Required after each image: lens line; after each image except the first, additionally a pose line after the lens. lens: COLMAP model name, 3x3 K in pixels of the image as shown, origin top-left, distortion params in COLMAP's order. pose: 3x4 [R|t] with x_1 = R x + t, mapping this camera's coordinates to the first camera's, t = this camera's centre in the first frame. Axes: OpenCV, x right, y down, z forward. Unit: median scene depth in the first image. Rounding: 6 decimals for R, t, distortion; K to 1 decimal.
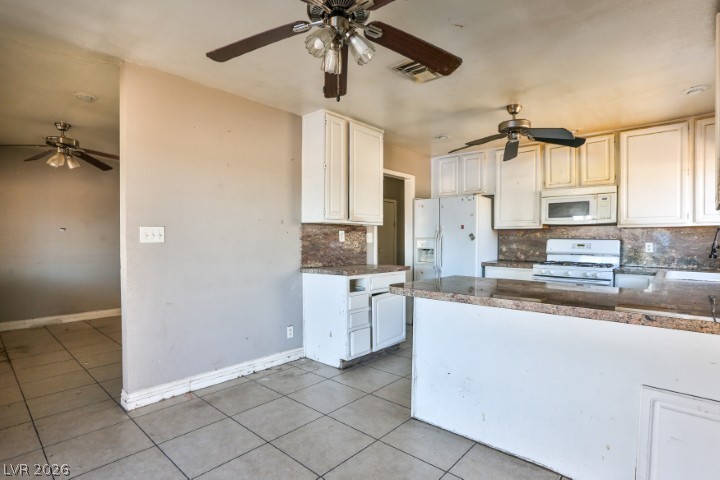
lens RADIAL K [[363.5, 0, 361.4], [0, 363.5, 237.0], [0, 0, 1]] dist [-0.042931, 0.012189]
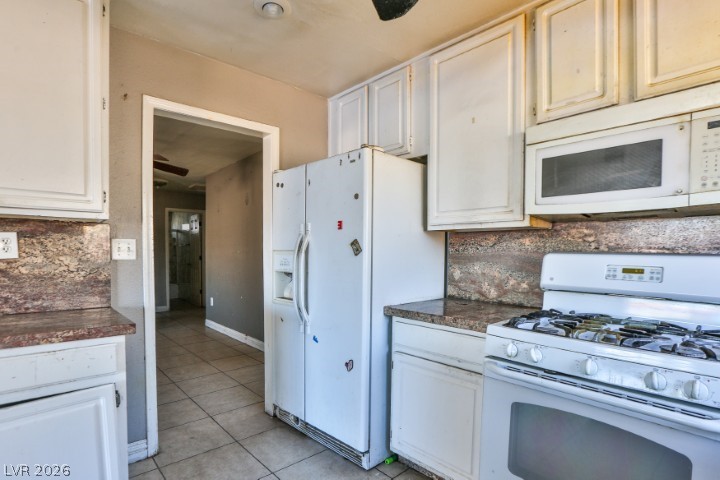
lens RADIAL K [[363.5, 0, 355.1], [0, 363.5, 255.6], [0, 0, 1]] dist [-0.042931, 0.012189]
pose [[0.993921, 0.003671, -0.110034, 0.354334], [-0.001794, 0.999851, 0.017152, 0.001893], [0.110080, -0.016851, 0.993780, 0.582377]]
